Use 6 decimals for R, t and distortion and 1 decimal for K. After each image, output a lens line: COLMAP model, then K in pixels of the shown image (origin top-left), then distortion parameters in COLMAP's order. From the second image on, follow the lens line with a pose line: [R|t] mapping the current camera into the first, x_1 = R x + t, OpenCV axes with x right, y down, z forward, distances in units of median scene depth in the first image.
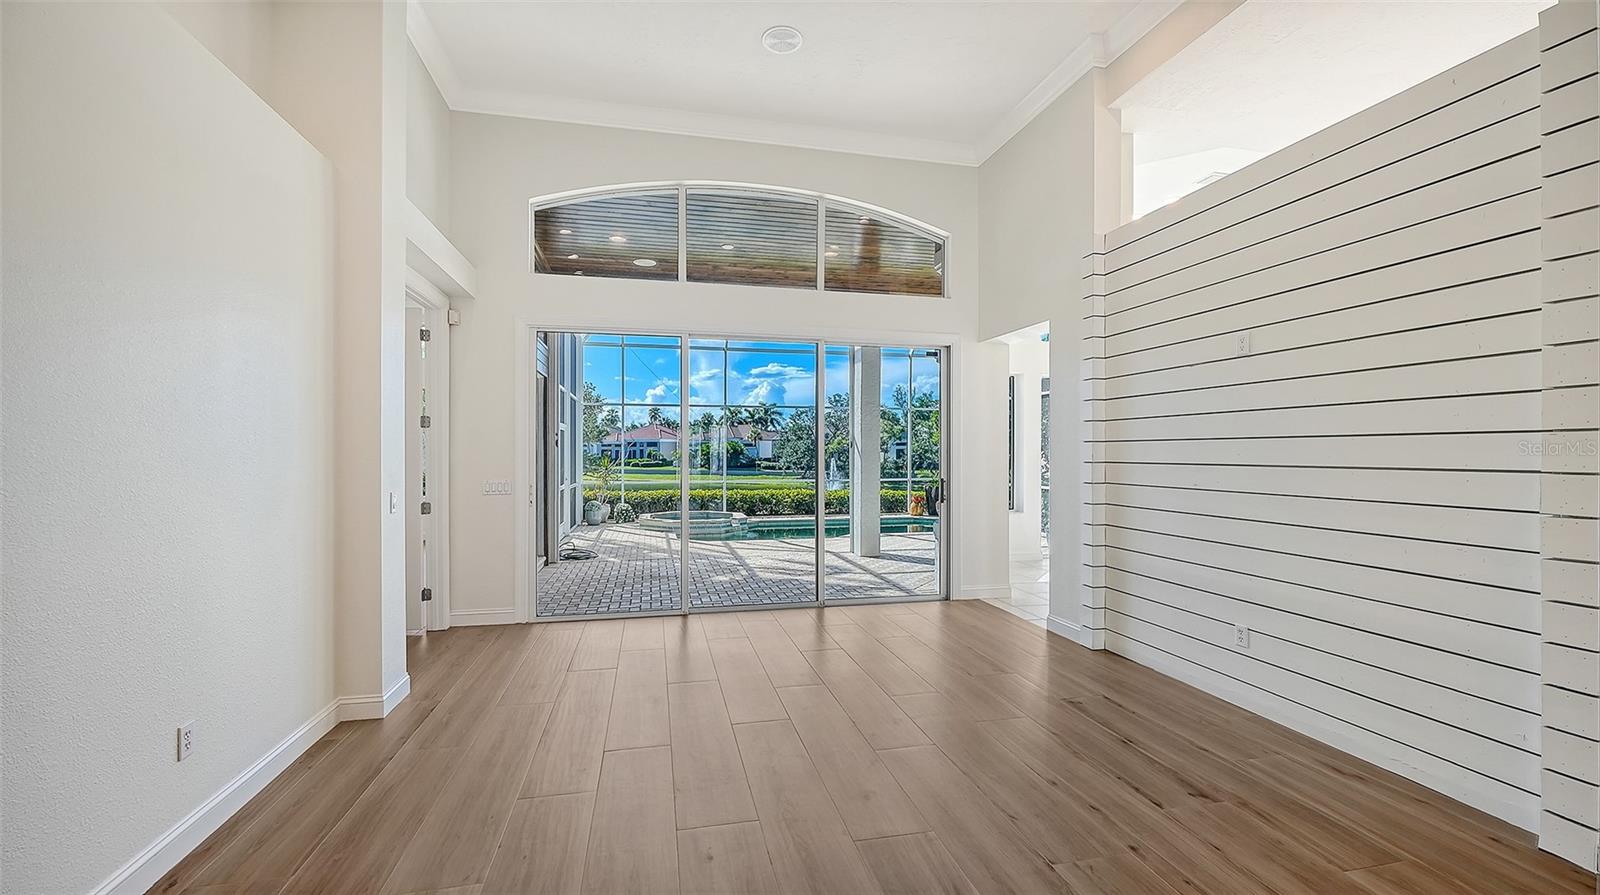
lens RADIAL K [[636.7, 0, 787.4], [0, 636.7, 451.7], [0, 0, 1]] dist [0.000415, -0.000249]
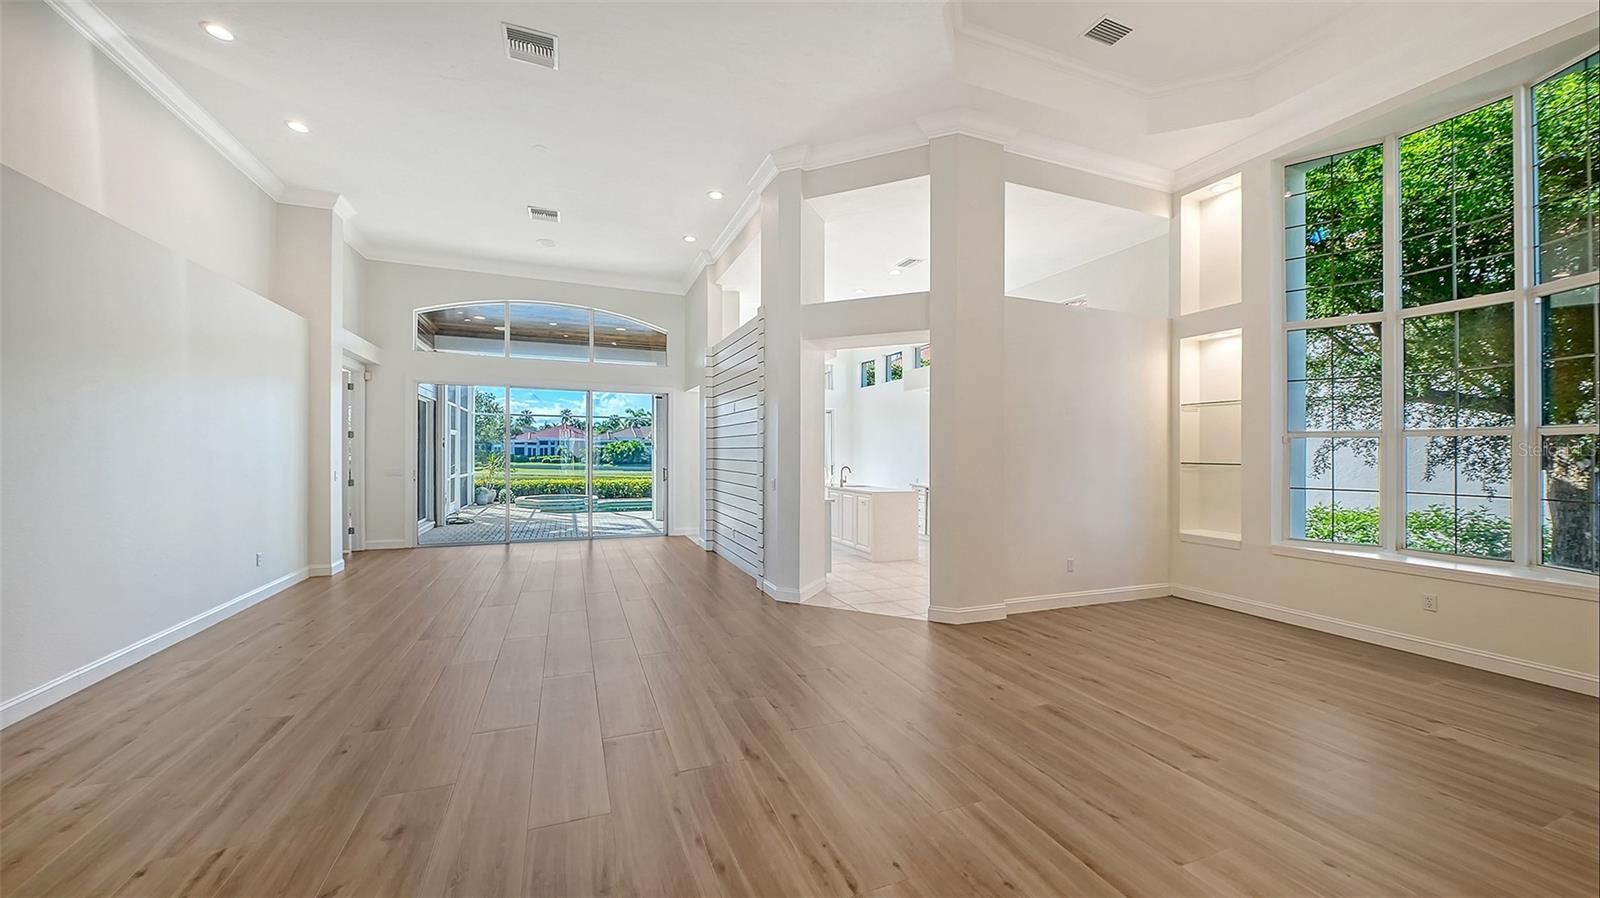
lens RADIAL K [[564.1, 0, 767.1], [0, 564.1, 456.2], [0, 0, 1]] dist [0.000923, 0.000158]
pose [[0.991240, 0.004345, 0.131998, 0.305460], [-0.005687, 0.999936, 0.009788, -0.006184], [-0.131947, -0.010453, 0.991202, -0.580307]]
